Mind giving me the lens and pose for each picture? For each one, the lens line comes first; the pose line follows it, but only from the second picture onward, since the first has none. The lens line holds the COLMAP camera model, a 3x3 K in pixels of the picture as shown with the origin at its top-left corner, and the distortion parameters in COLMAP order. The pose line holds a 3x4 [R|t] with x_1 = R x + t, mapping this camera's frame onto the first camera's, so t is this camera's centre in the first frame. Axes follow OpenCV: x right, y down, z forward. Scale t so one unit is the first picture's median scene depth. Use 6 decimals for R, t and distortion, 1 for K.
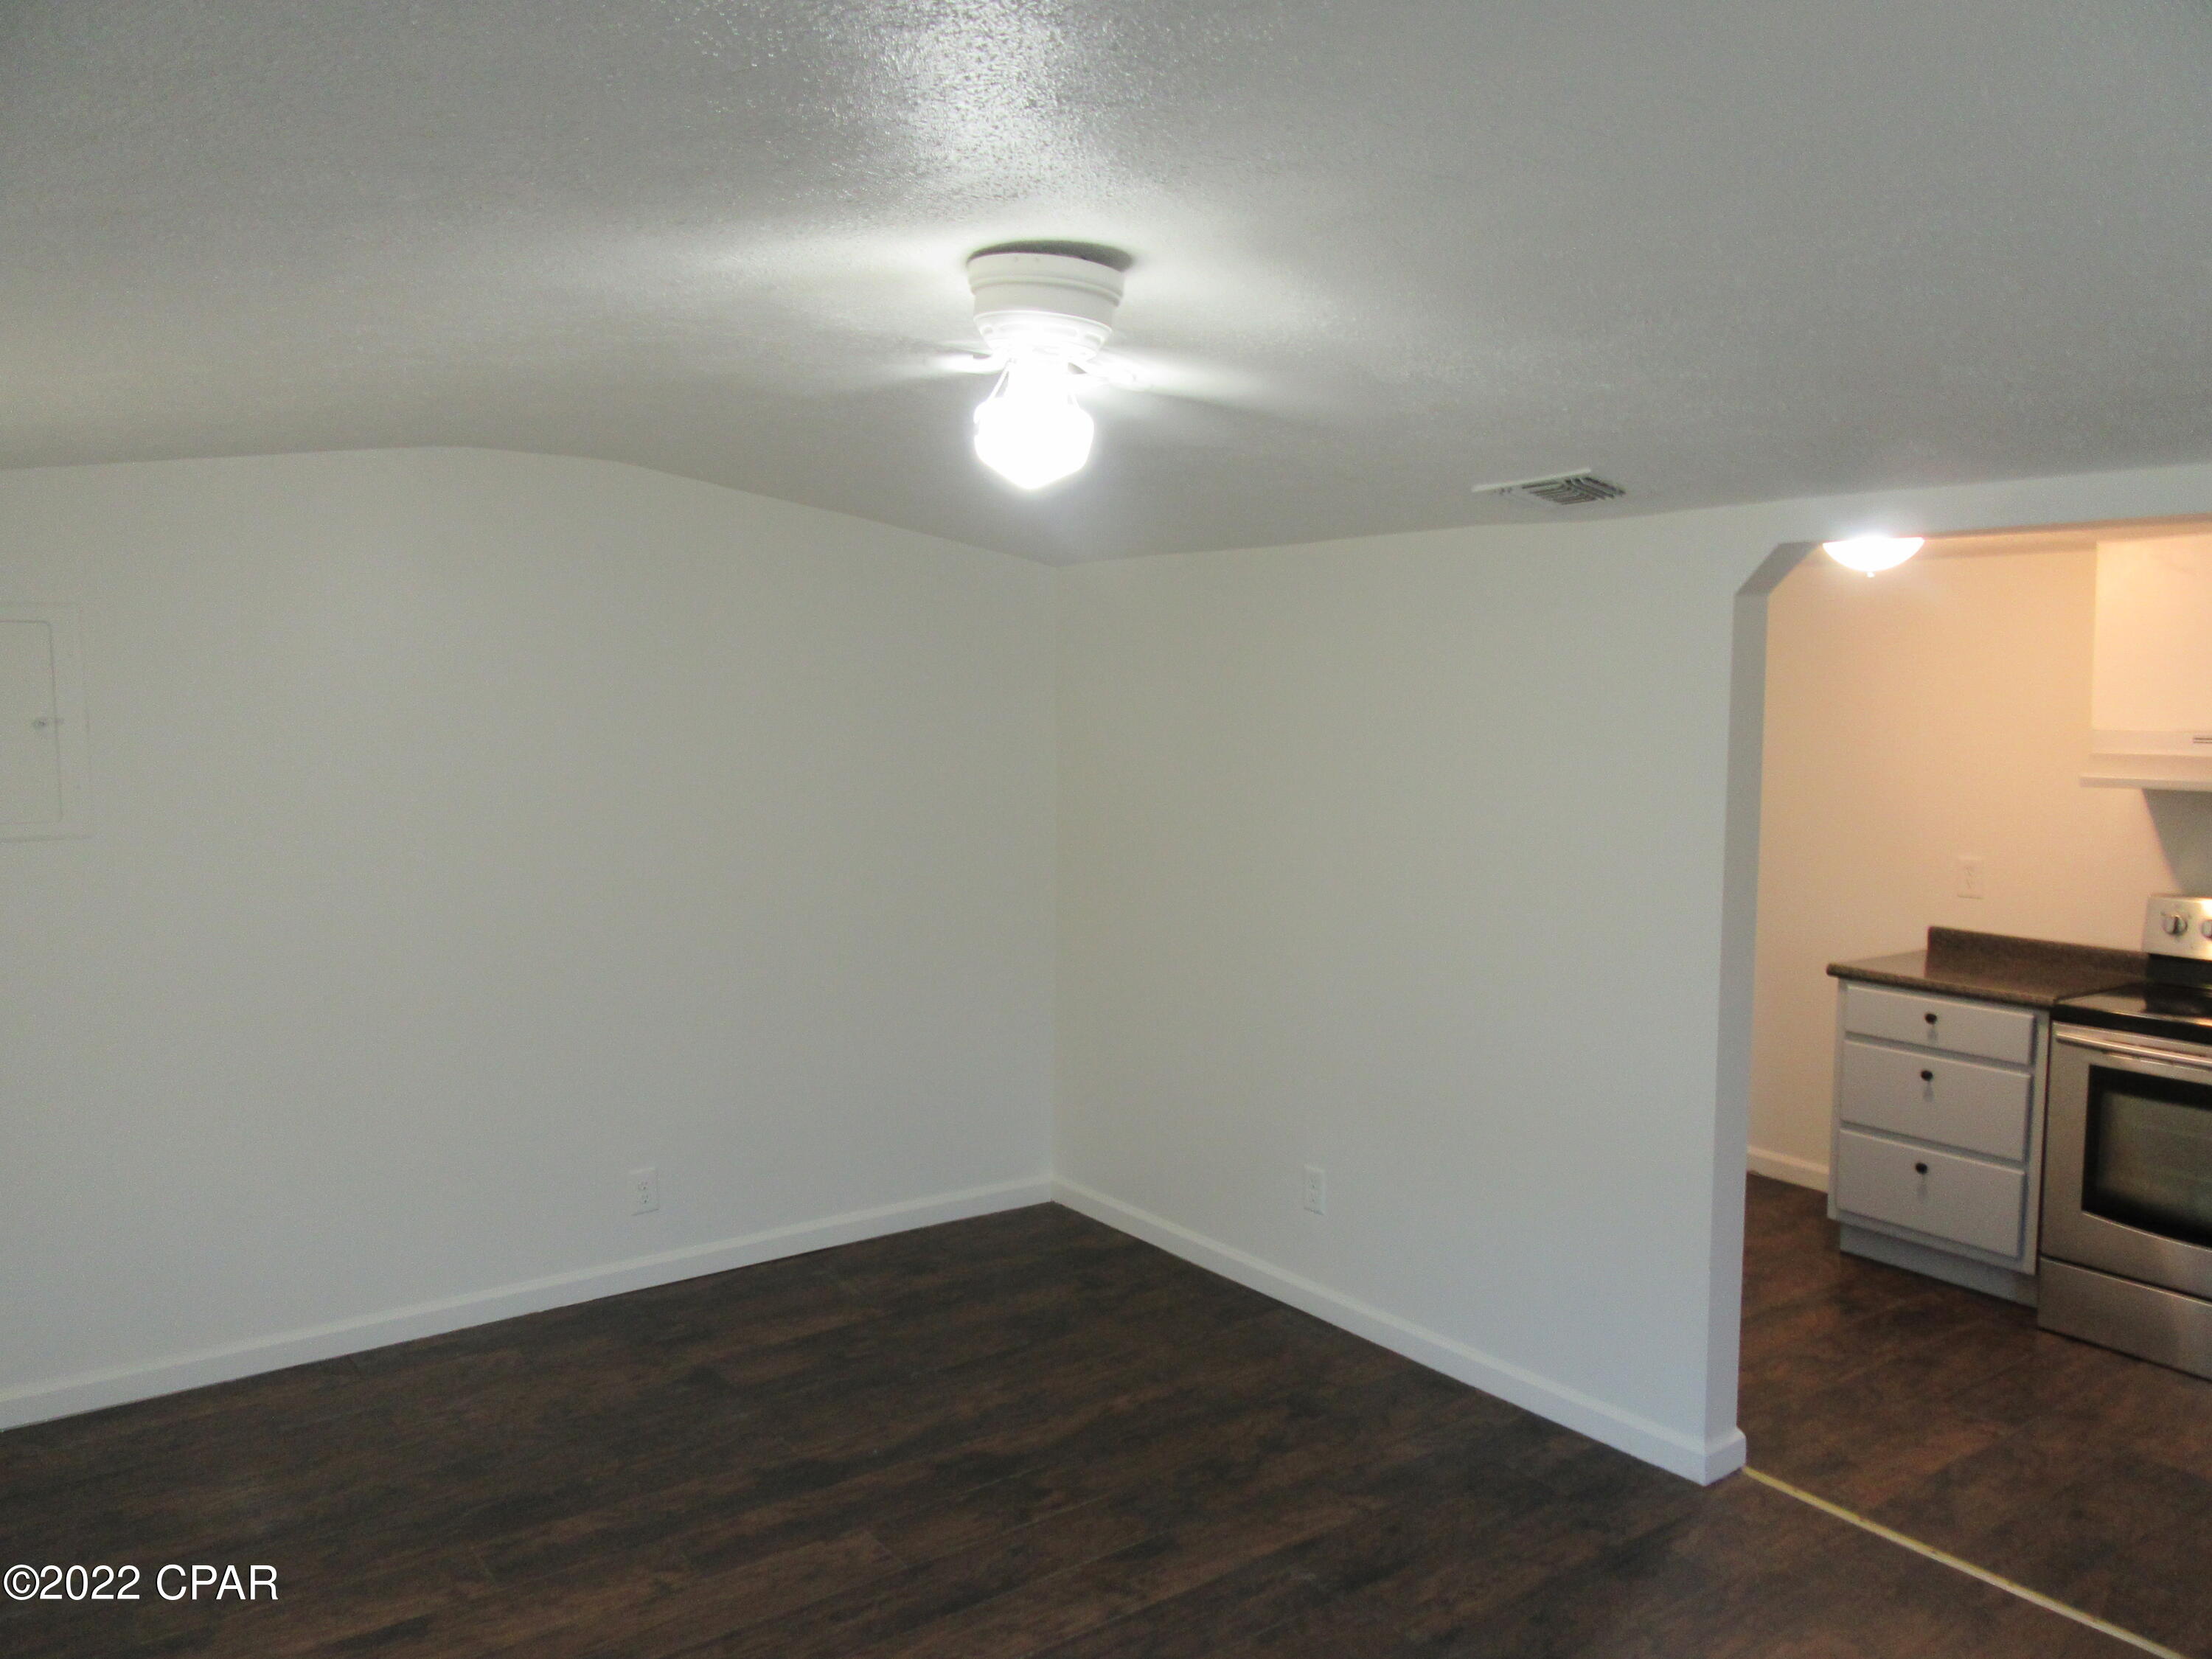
lens RADIAL K [[1662.4, 0, 1100.5], [0, 1662.4, 839.6], [0, 0, 1]] dist [-0.002034, -0.000745]
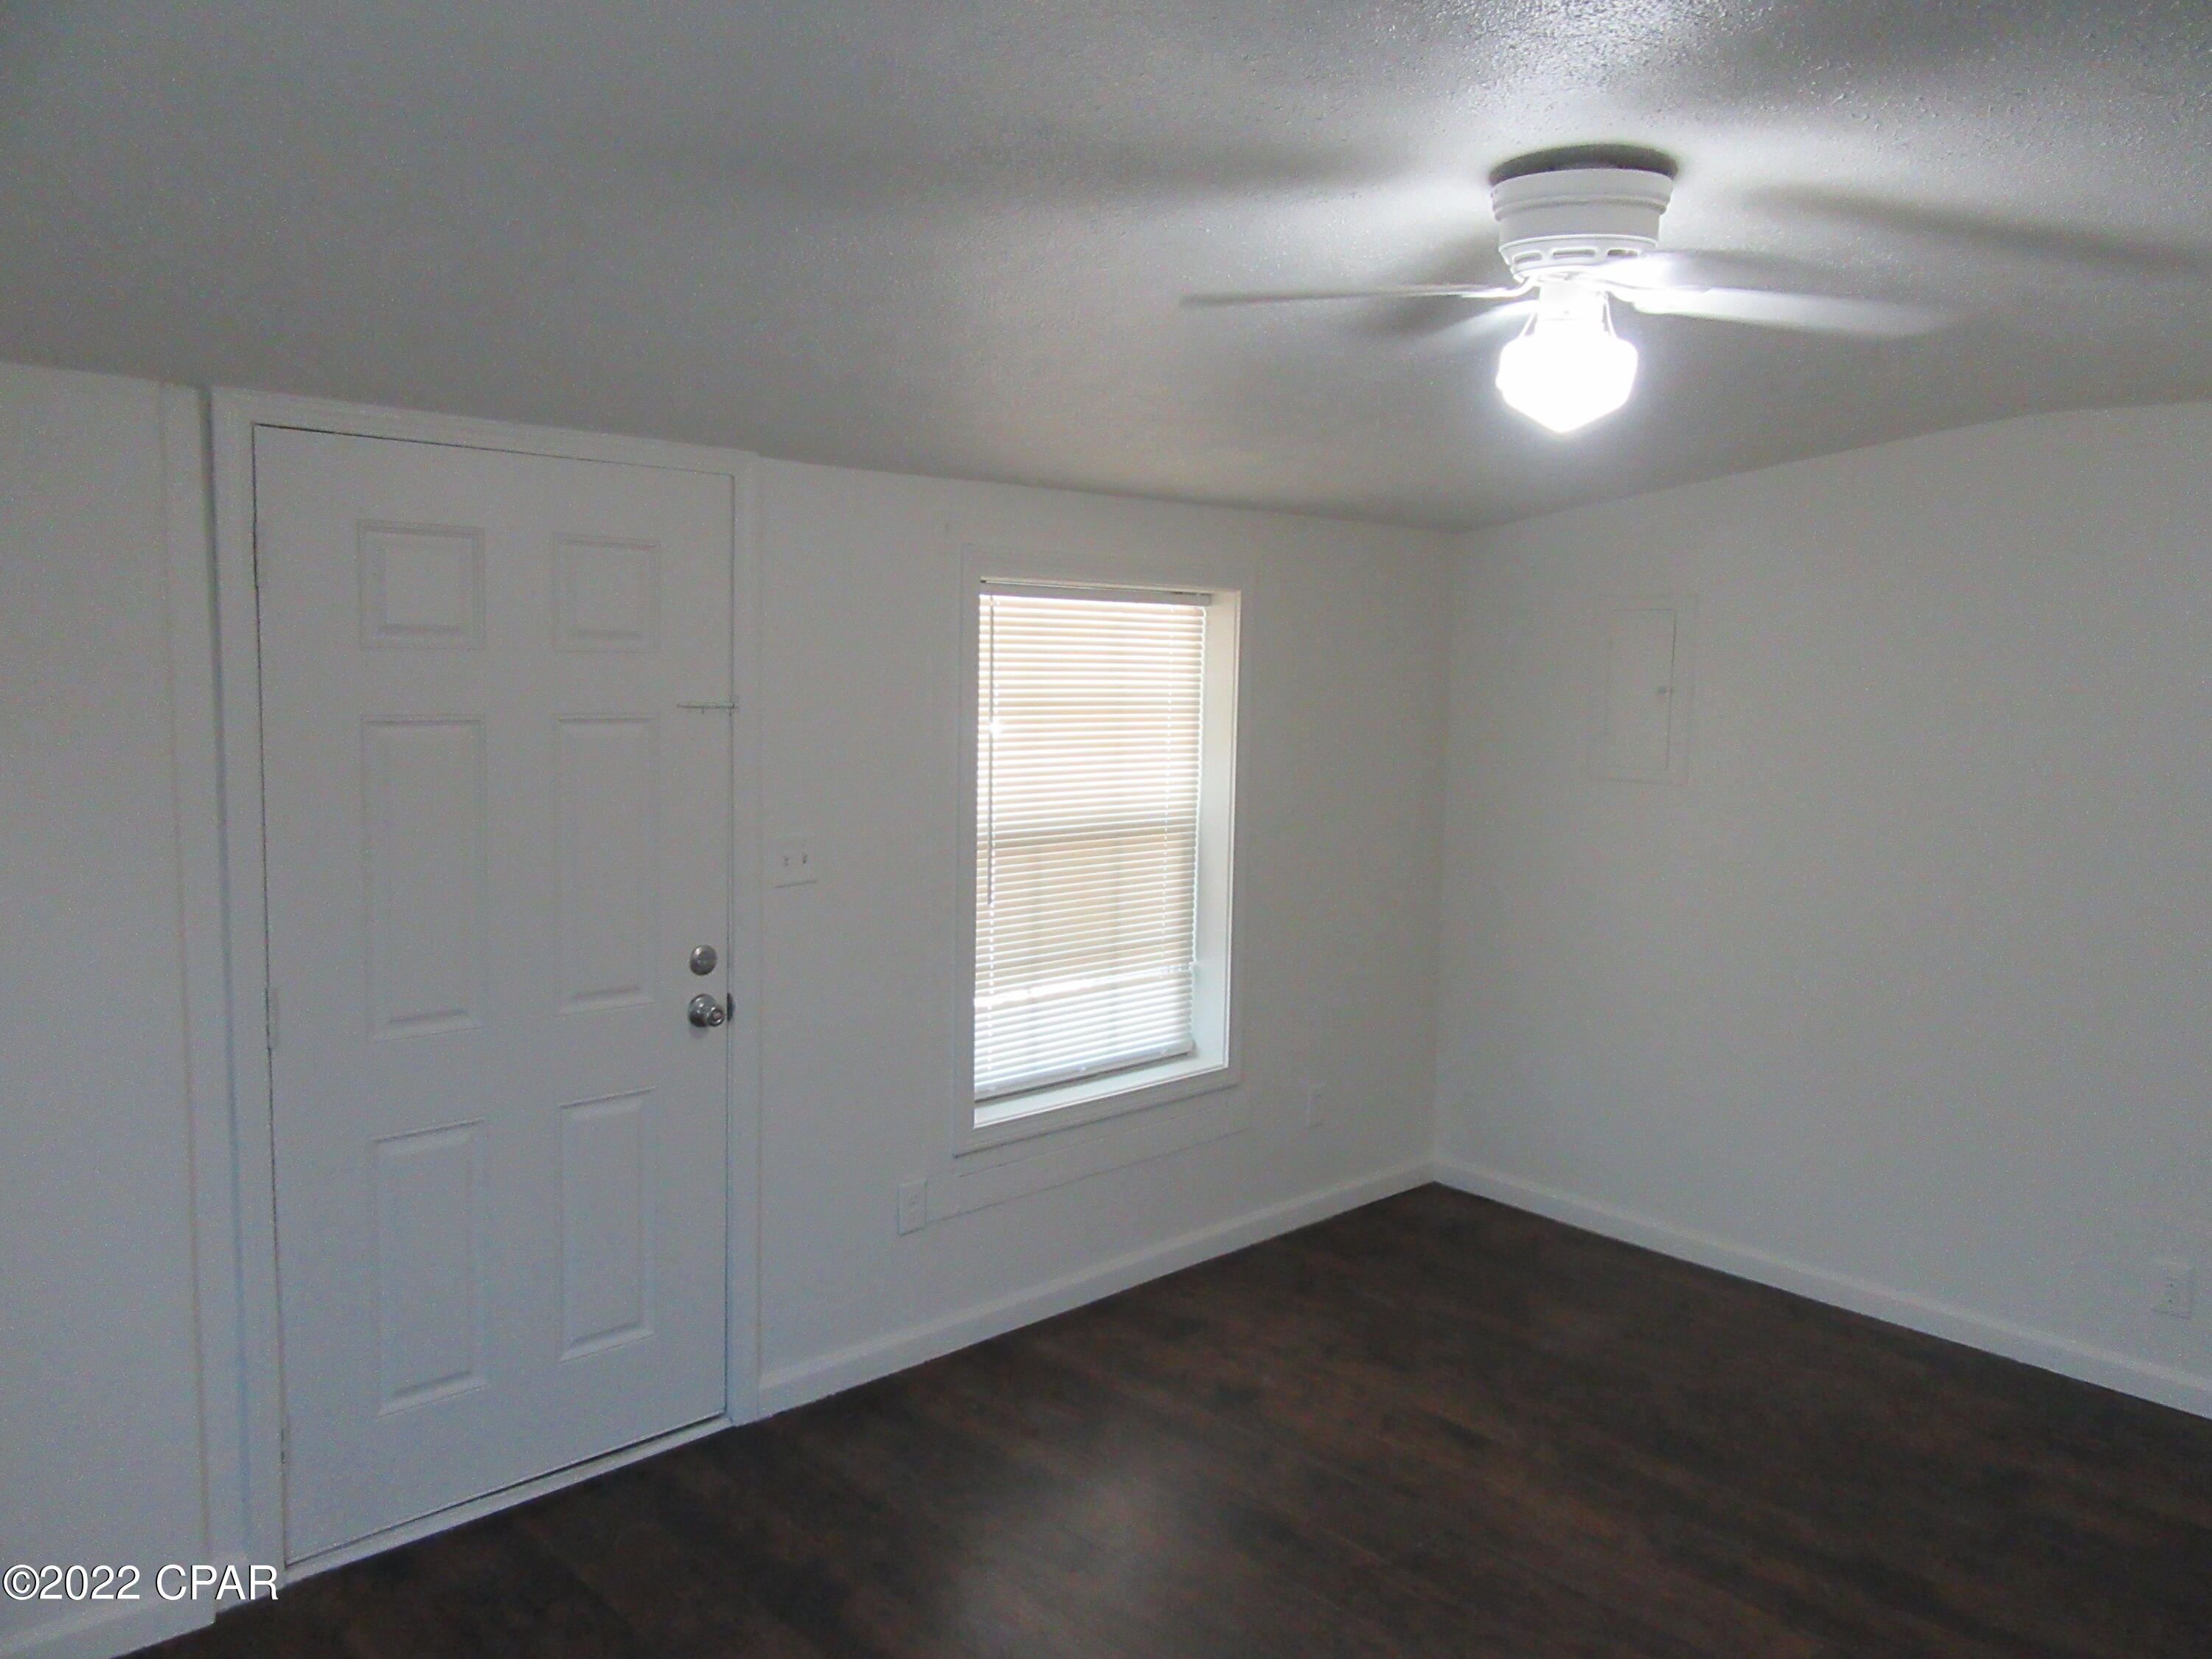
lens RADIAL K [[1662.4, 0, 1104.0], [0, 1662.4, 834.7], [0, 0, 1]] dist [-0.002034, -0.000745]
pose [[0.133318, 0.118960, -0.983908, 0.652638], [-0.121505, 0.987243, 0.102900, -0.048382], [0.983597, 0.105831, 0.146072, 0.489492]]
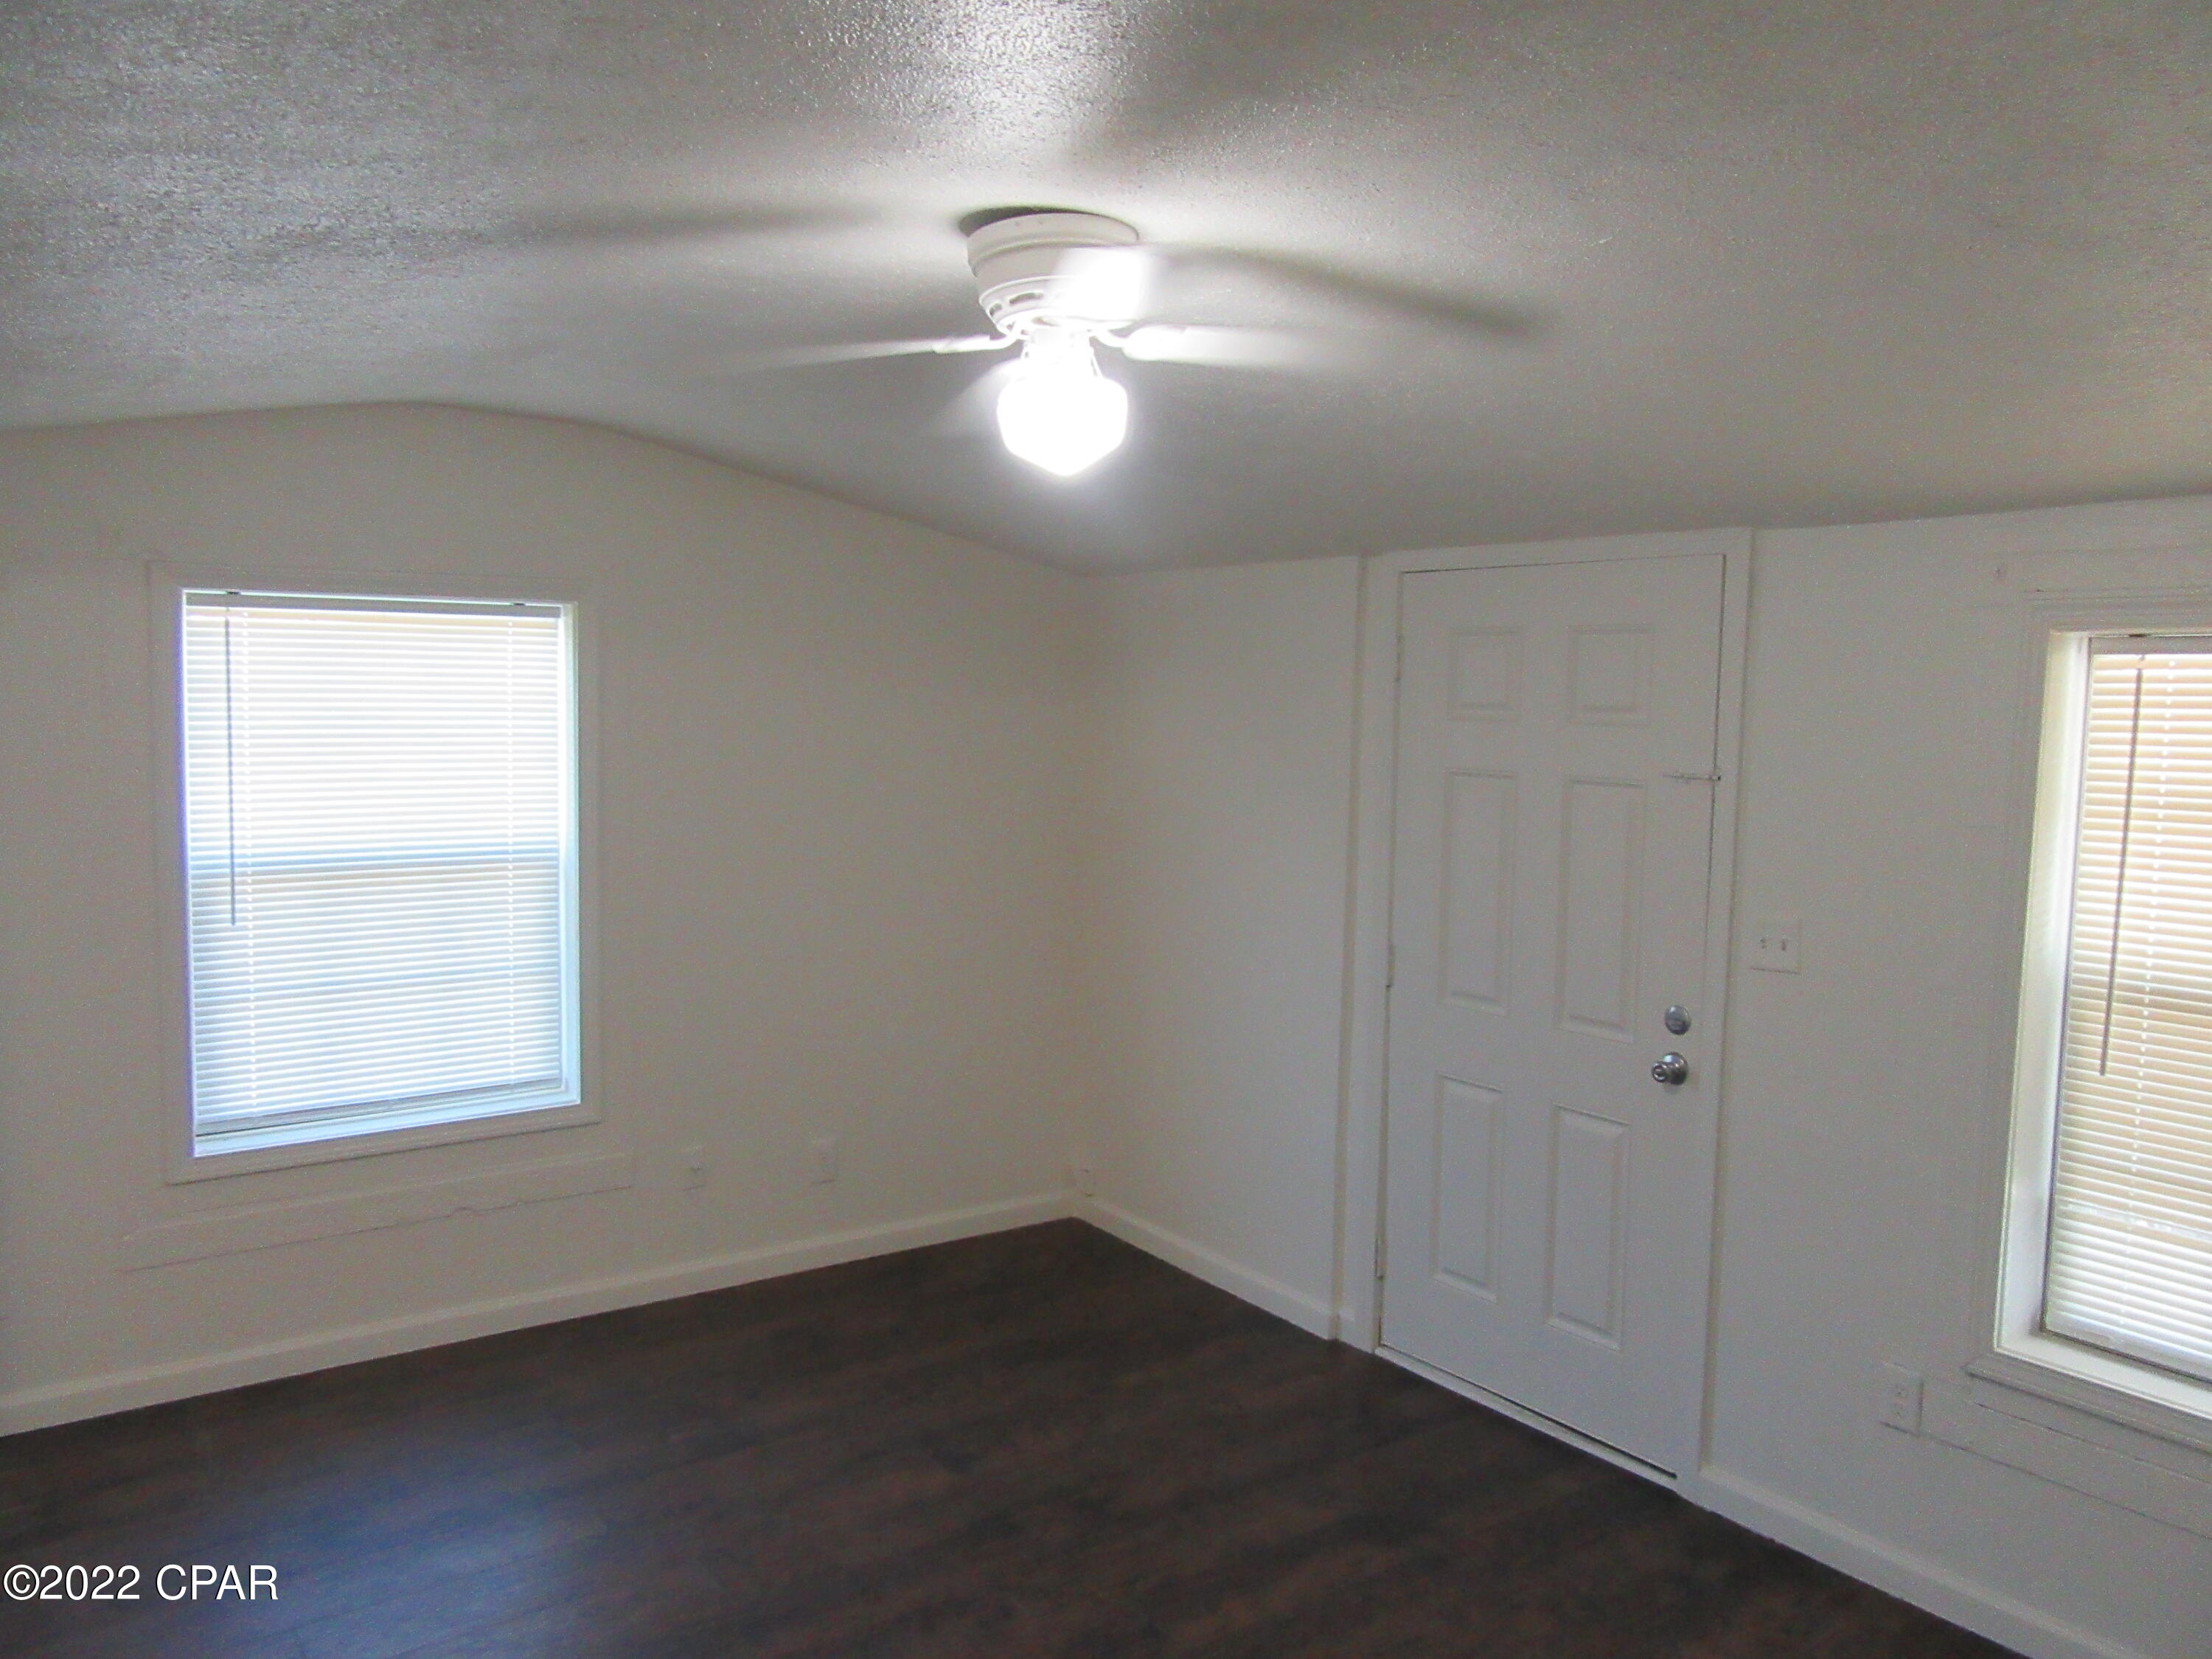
lens RADIAL K [[1662.4, 0, 1110.8], [0, 1662.4, 822.9], [0, 0, 1]] dist [-0.002034, -0.000745]
pose [[-0.999908, -0.012797, 0.004517, 0.225239], [-0.011804, 0.984367, 0.175733, -0.109294], [-0.006695, 0.175664, -0.984427, 1.091013]]
